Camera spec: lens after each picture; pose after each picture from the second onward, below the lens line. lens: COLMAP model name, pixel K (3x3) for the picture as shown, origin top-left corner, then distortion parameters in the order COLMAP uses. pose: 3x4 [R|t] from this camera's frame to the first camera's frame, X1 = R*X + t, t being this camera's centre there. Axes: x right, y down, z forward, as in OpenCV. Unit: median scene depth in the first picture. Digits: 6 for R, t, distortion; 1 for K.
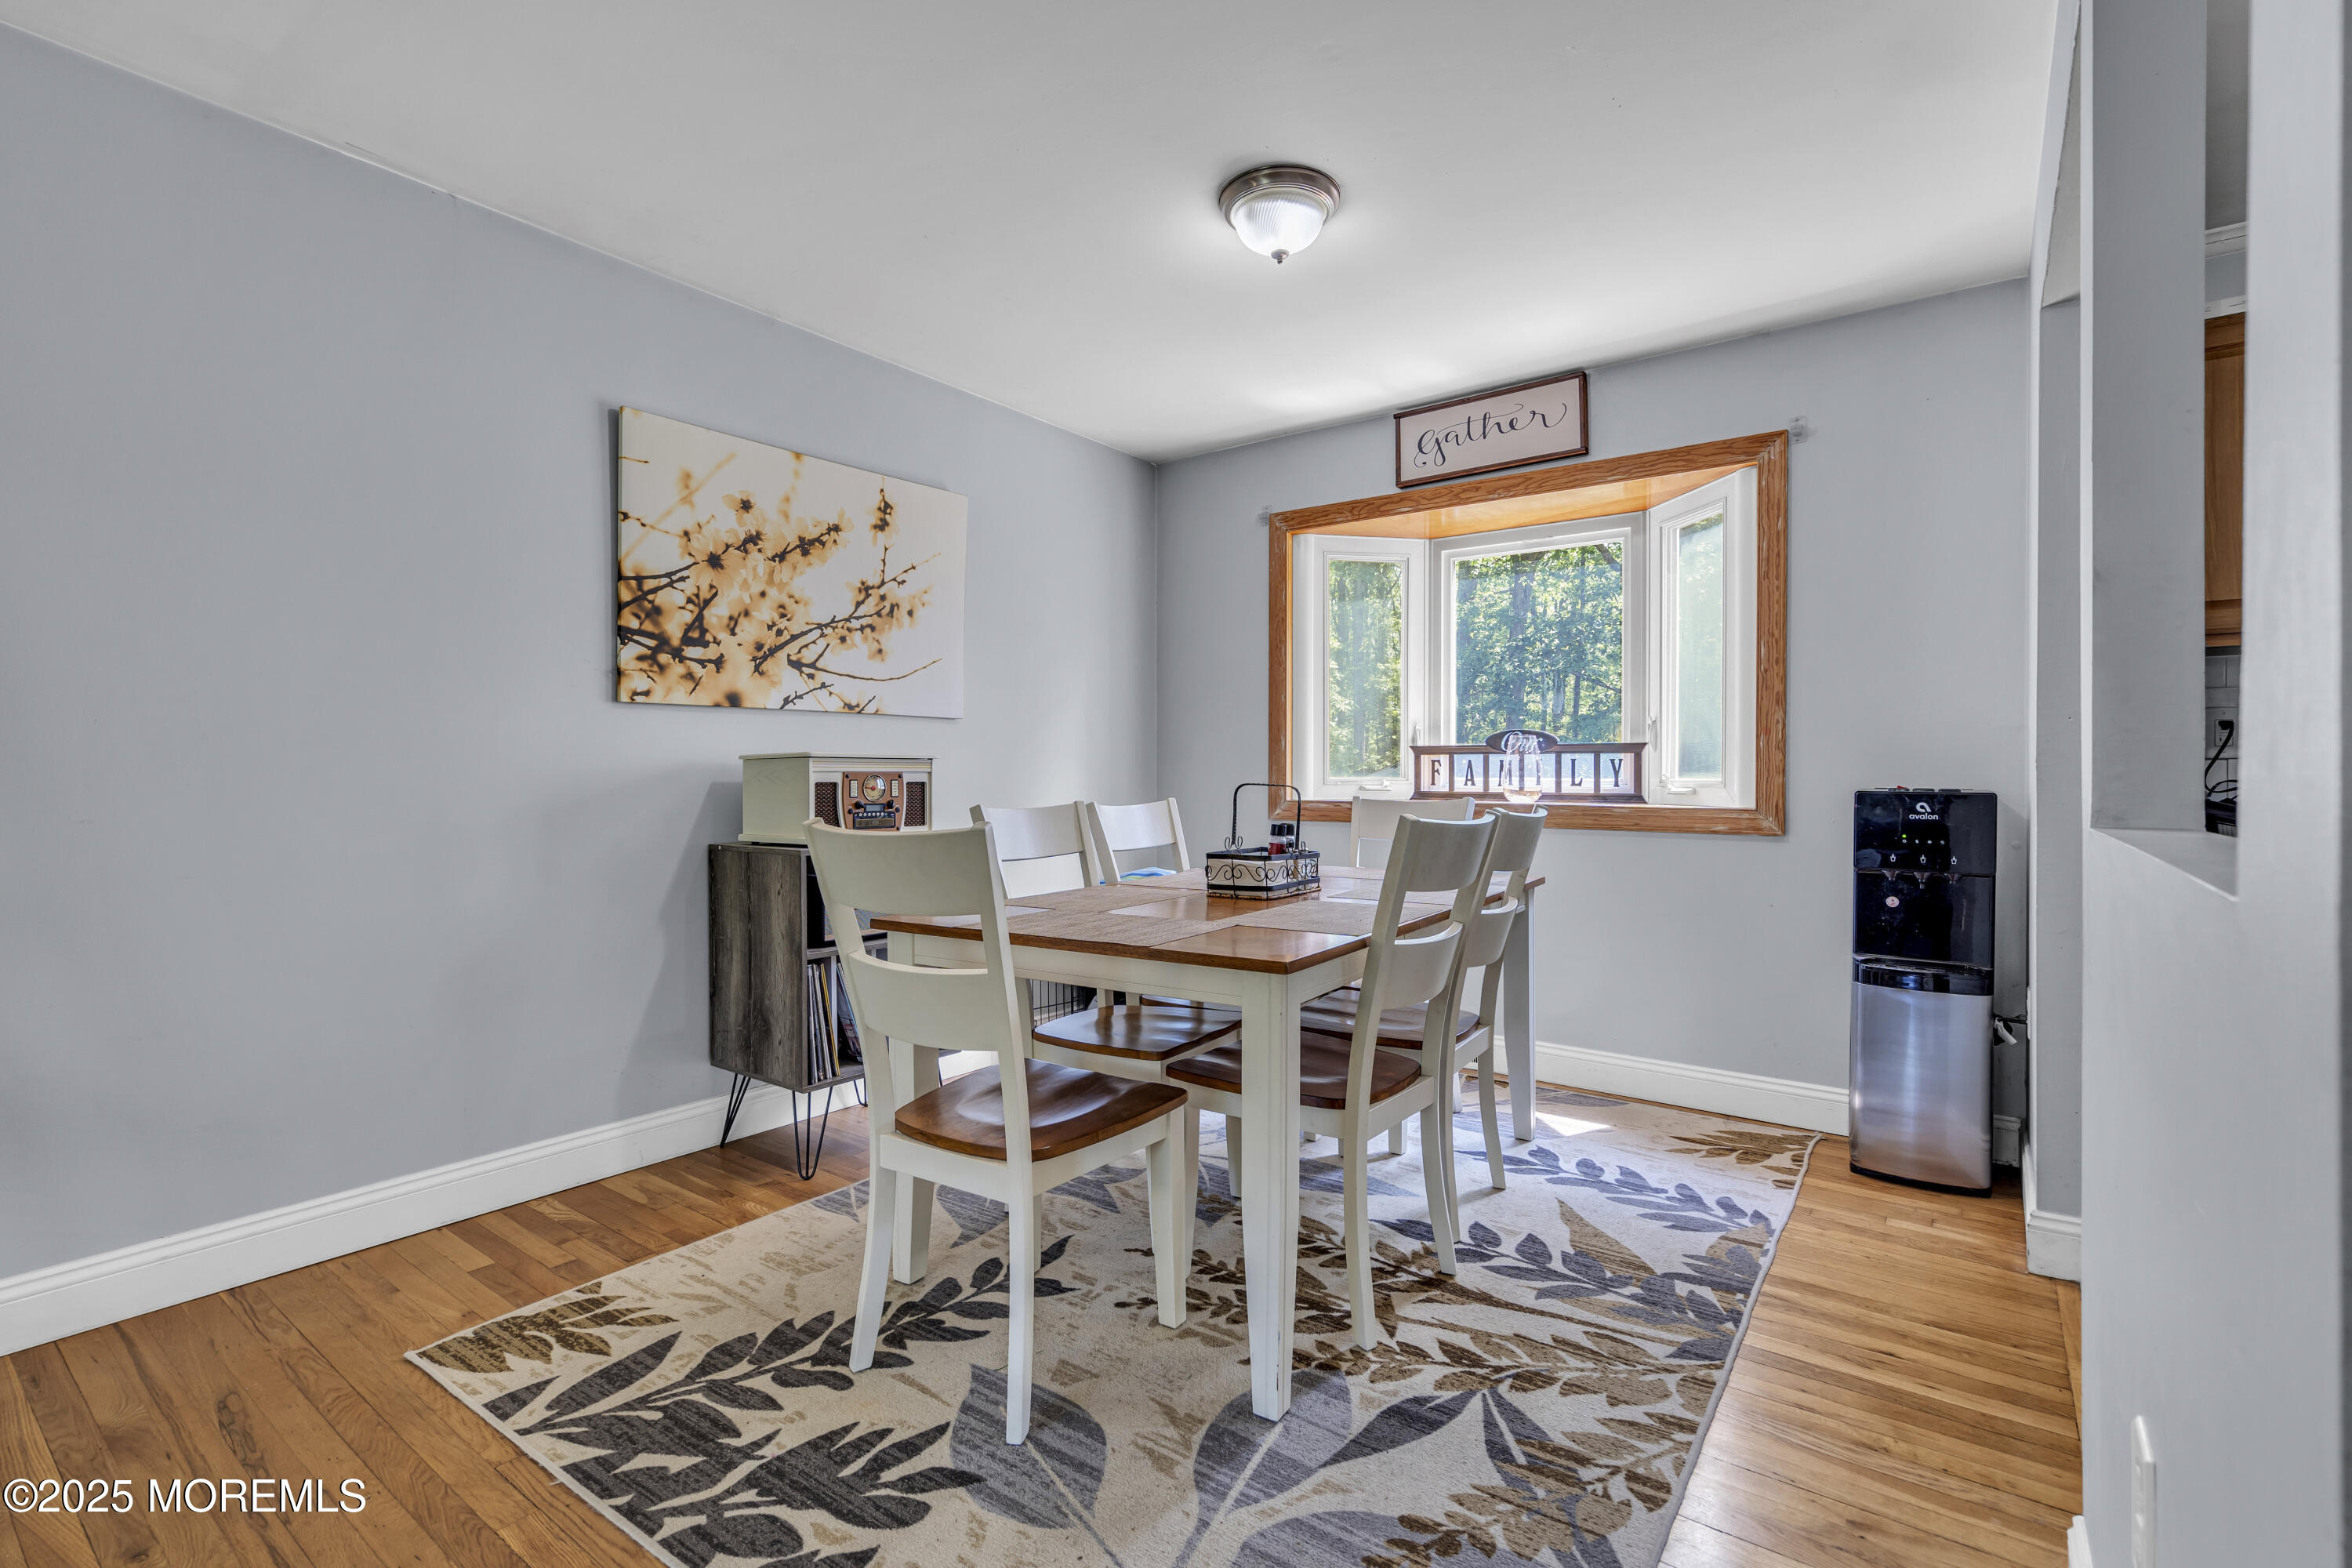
lens RADIAL K [[1069.1, 0, 1193.0], [0, 1069.1, 780.1], [0, 0, 1]] dist [-0.003115, 0.001813]
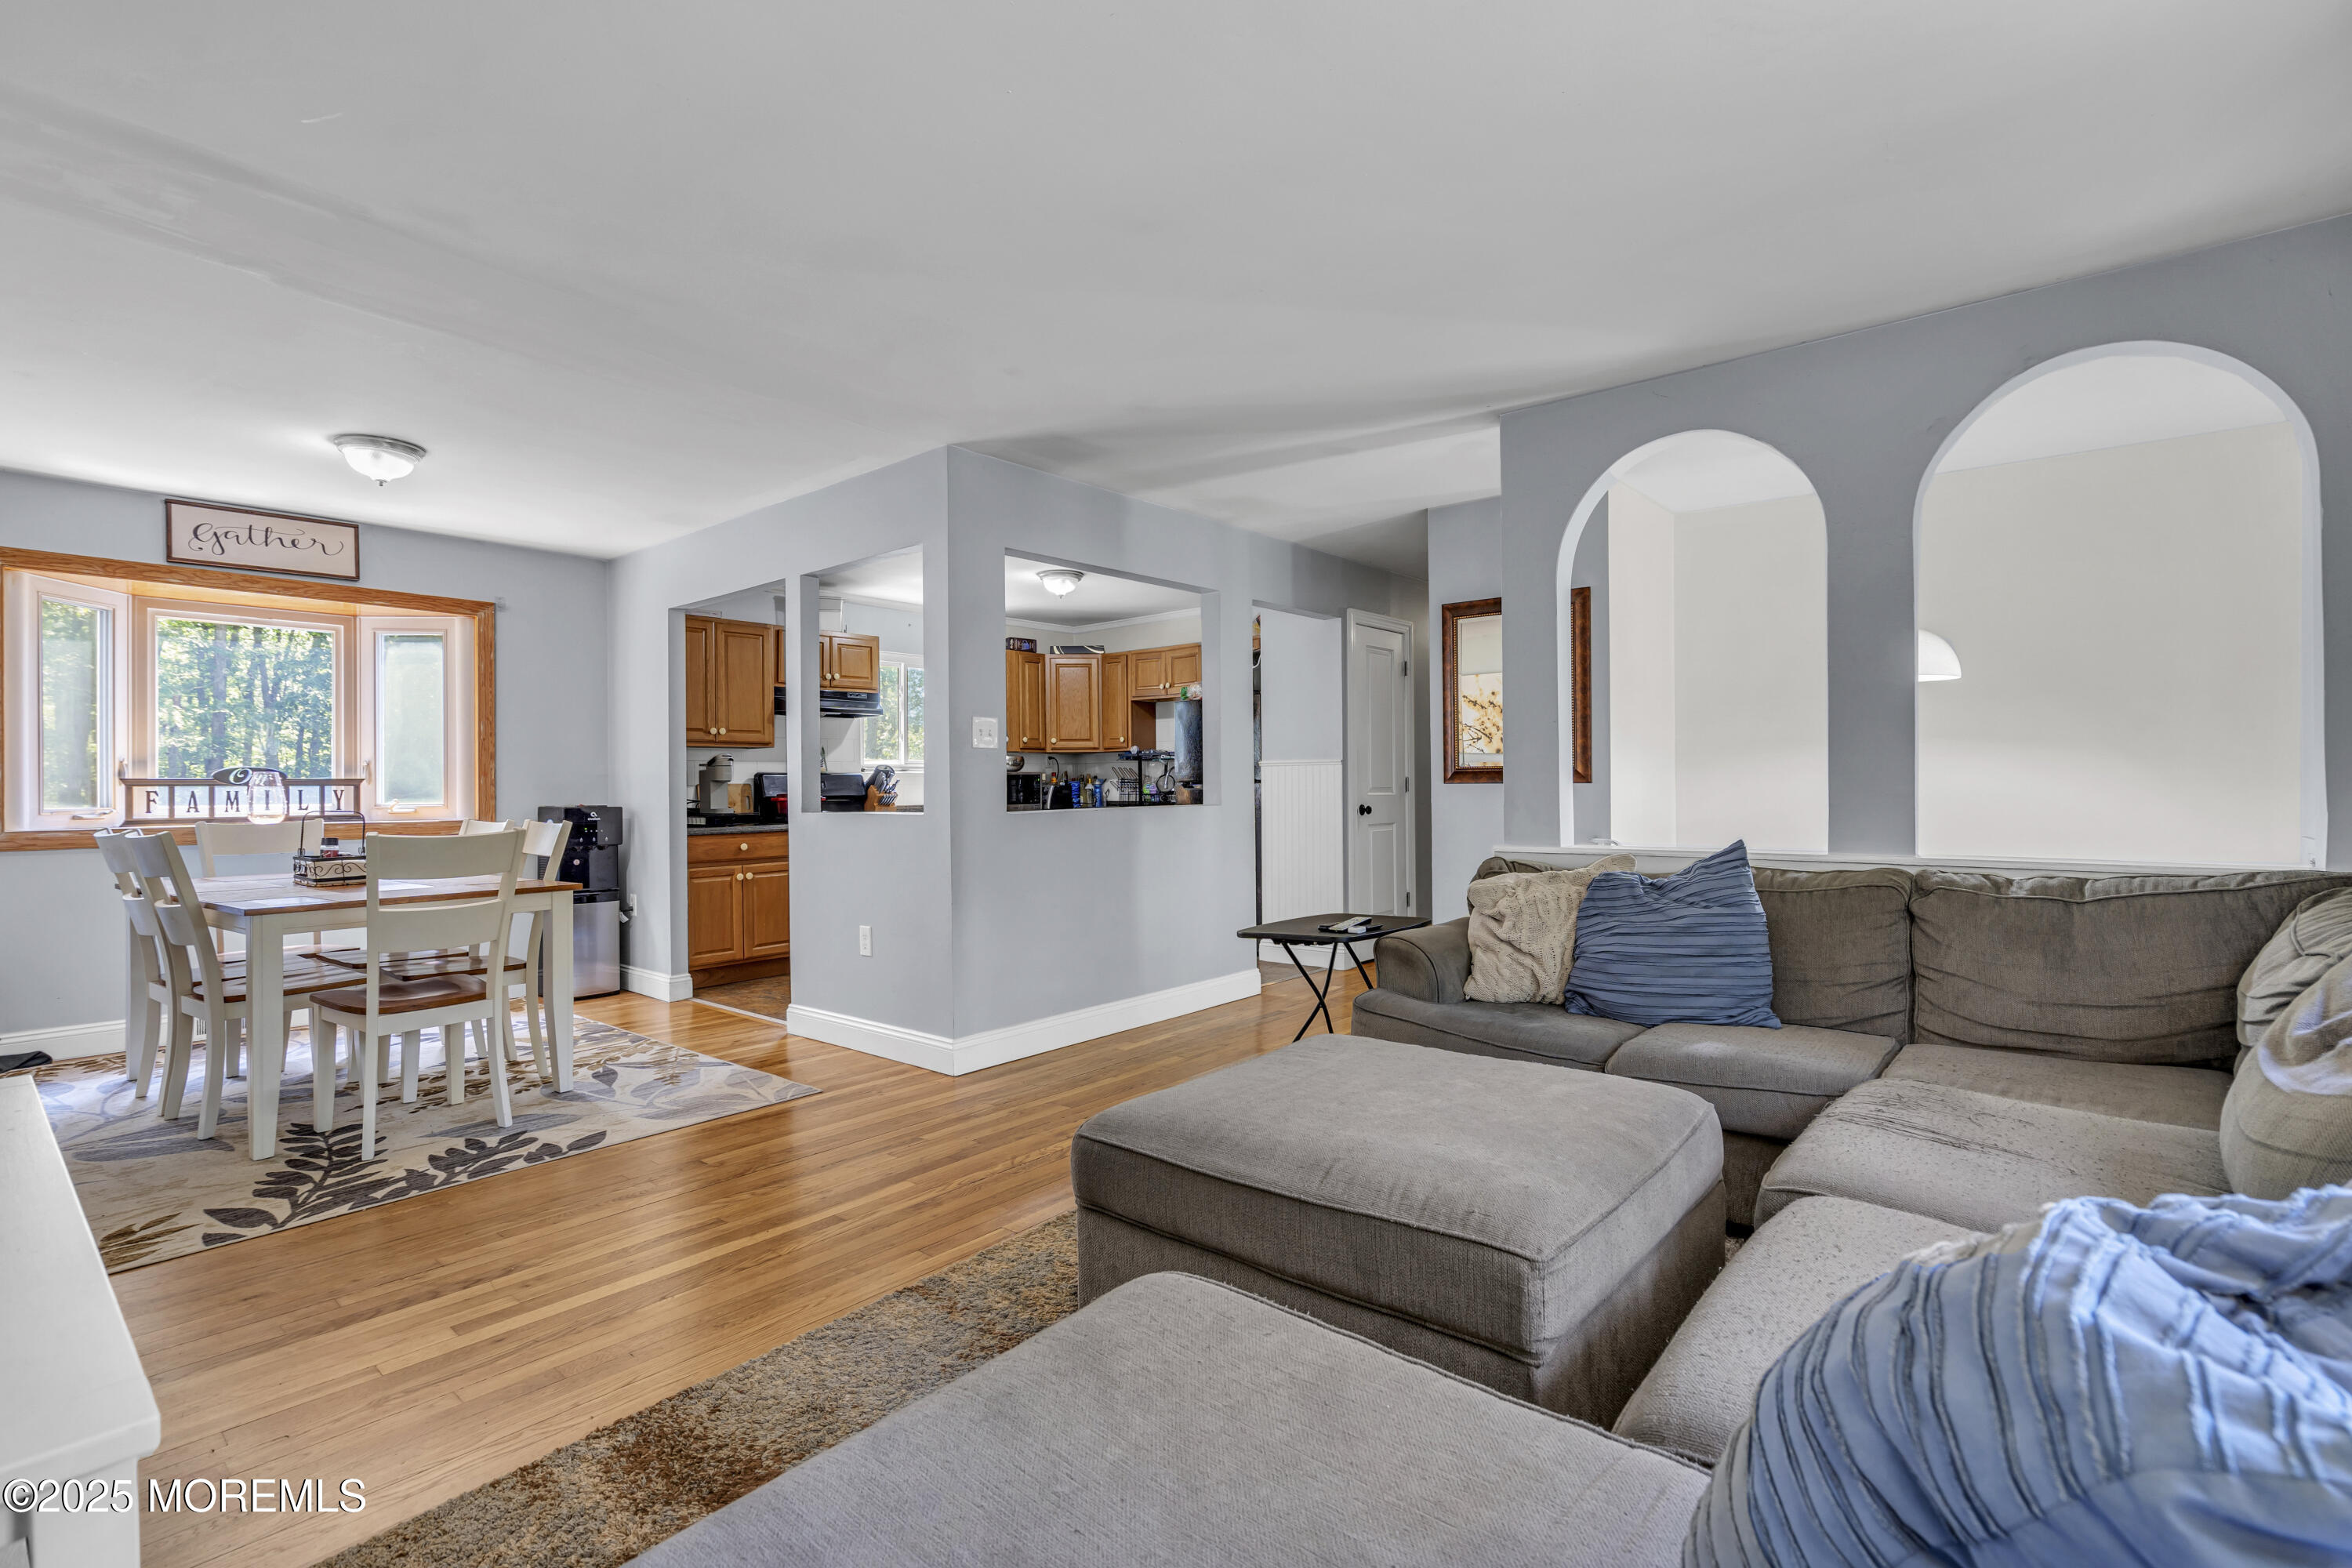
lens RADIAL K [[1069.1, 0, 1180.0], [0, 1069.1, 785.9], [0, 0, 1]] dist [-0.003115, 0.001813]
pose [[0.067608, -0.002429, 0.997709, -1.118711], [0.015352, 0.999881, 0.001394, -0.012324], [-0.997594, 0.015223, 0.067637, -0.235840]]
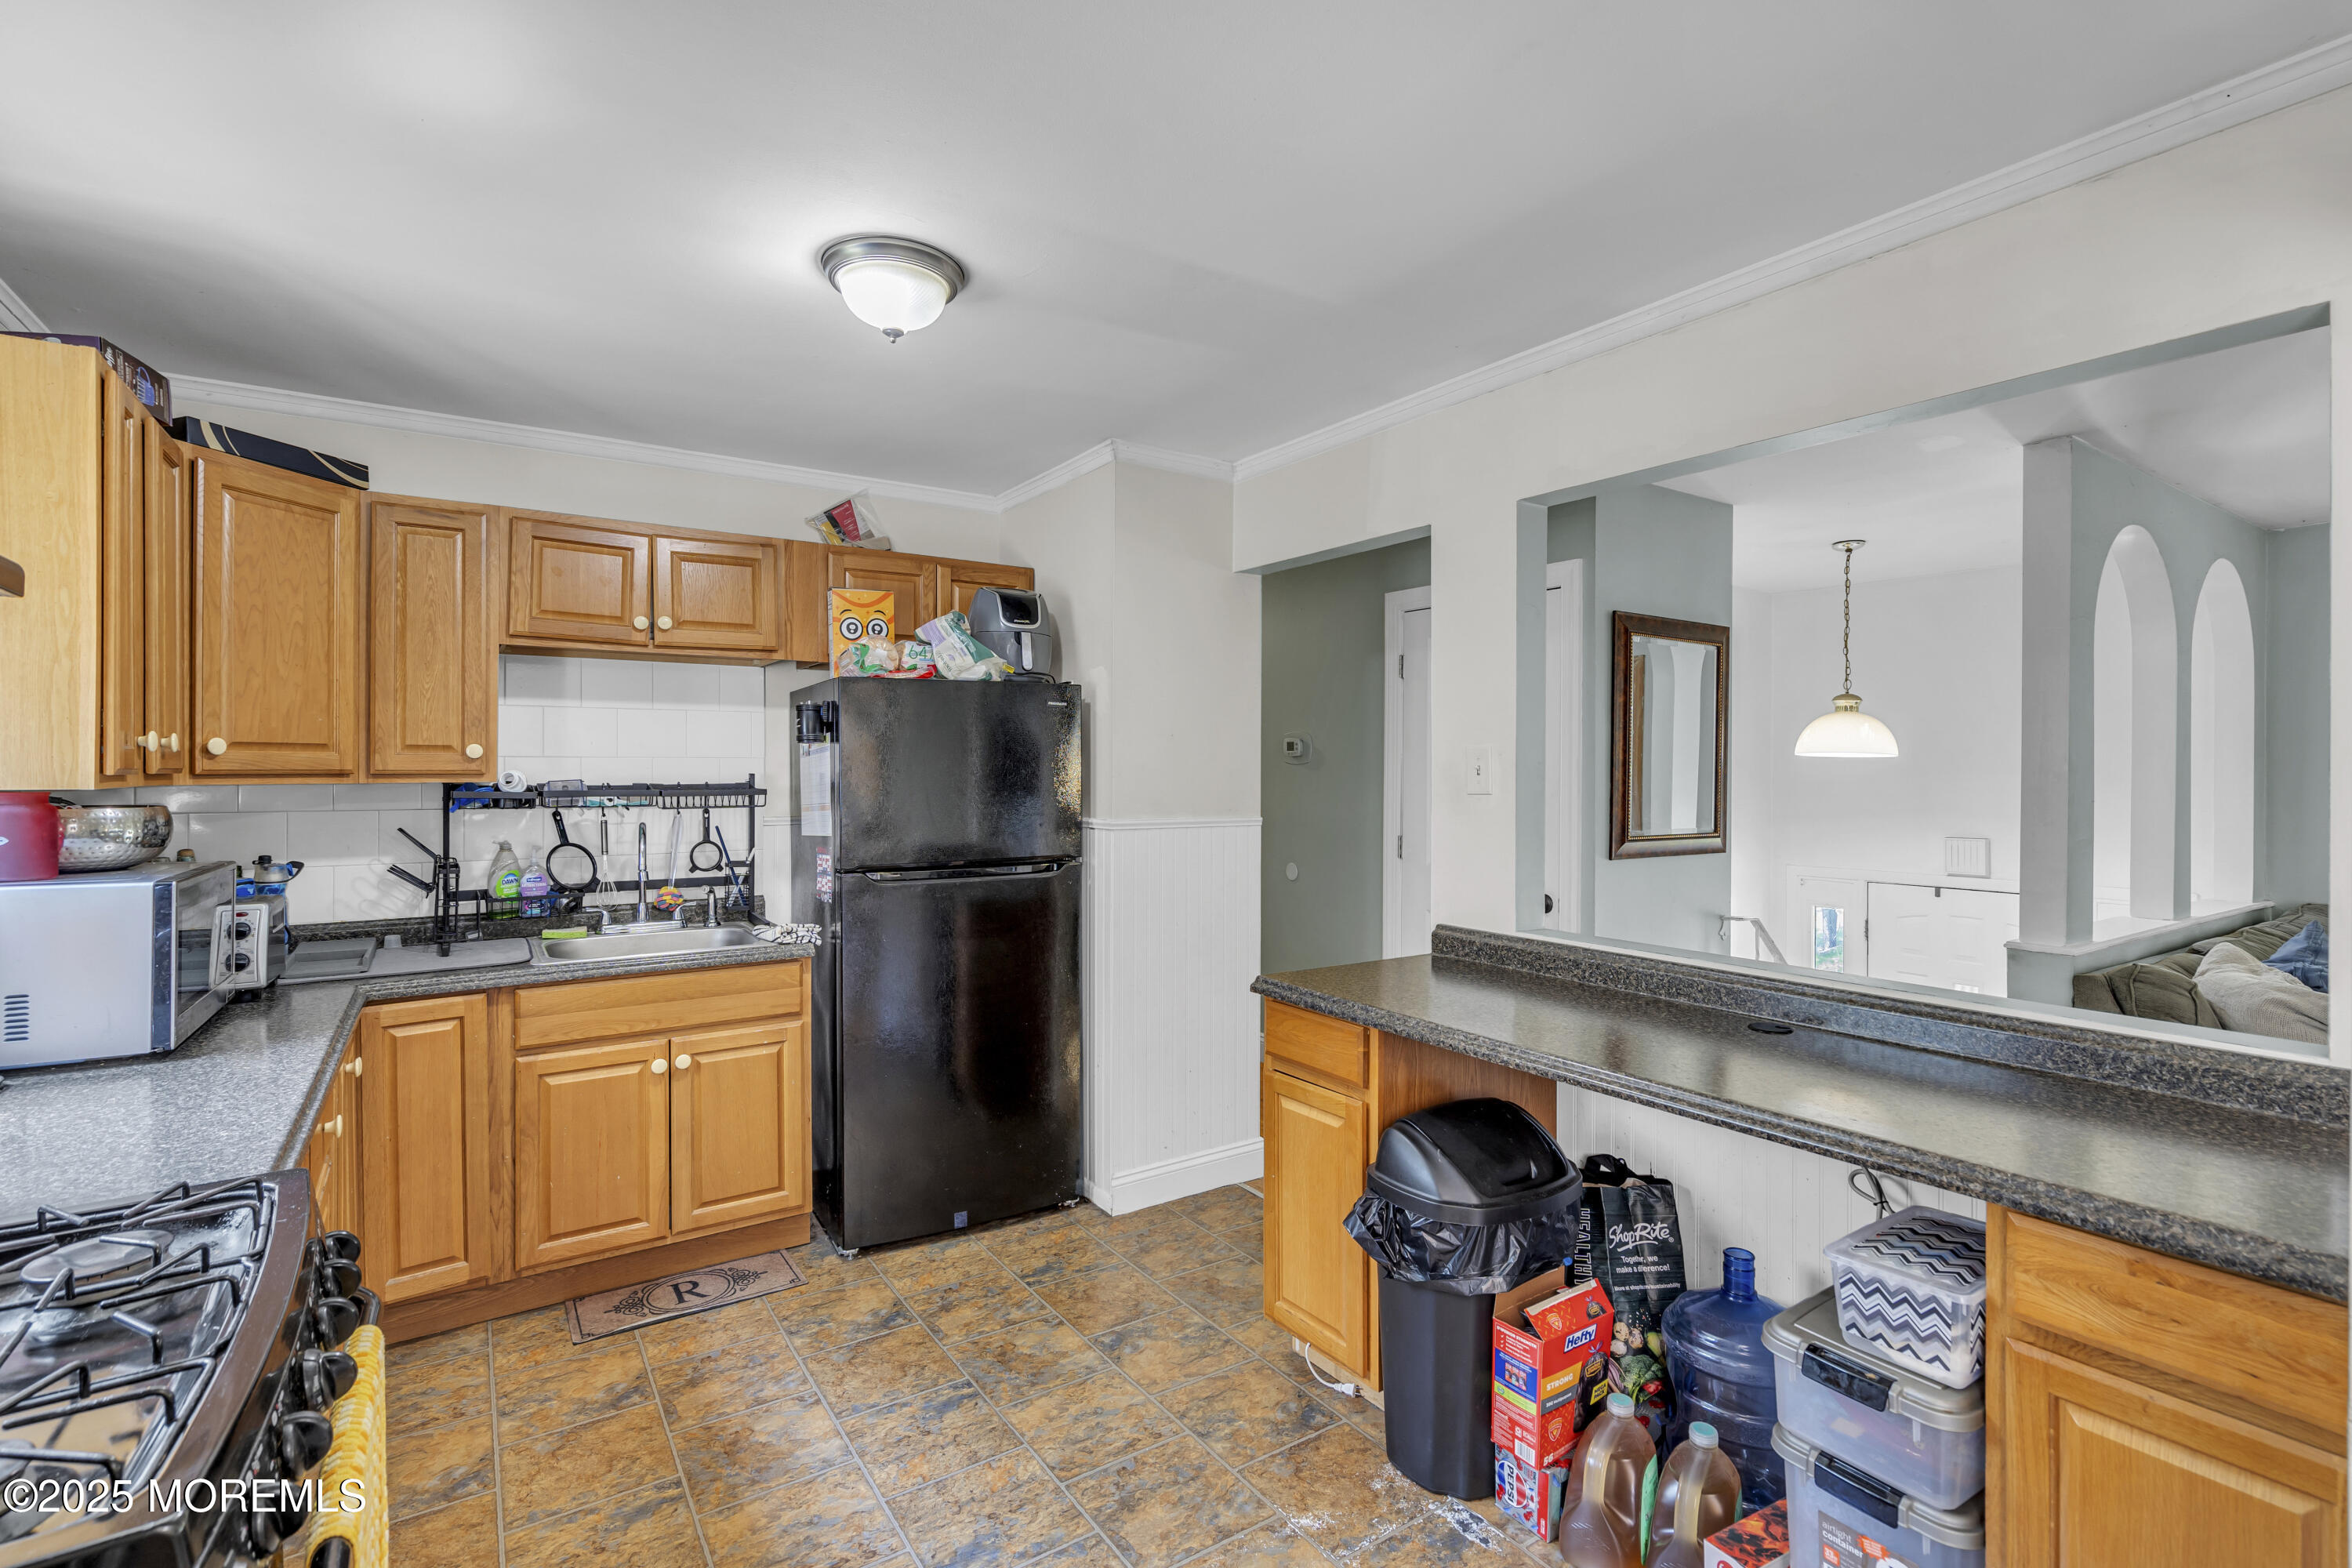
lens RADIAL K [[1069.1, 0, 1181.8], [0, 1069.1, 773.1], [0, 0, 1]] dist [-0.003115, 0.001813]
pose [[-0.939713, -0.003091, 0.341949, 0.534178], [-0.000158, 0.999963, 0.008604, -0.108762], [-0.341963, 0.008031, -0.939679, 0.701831]]
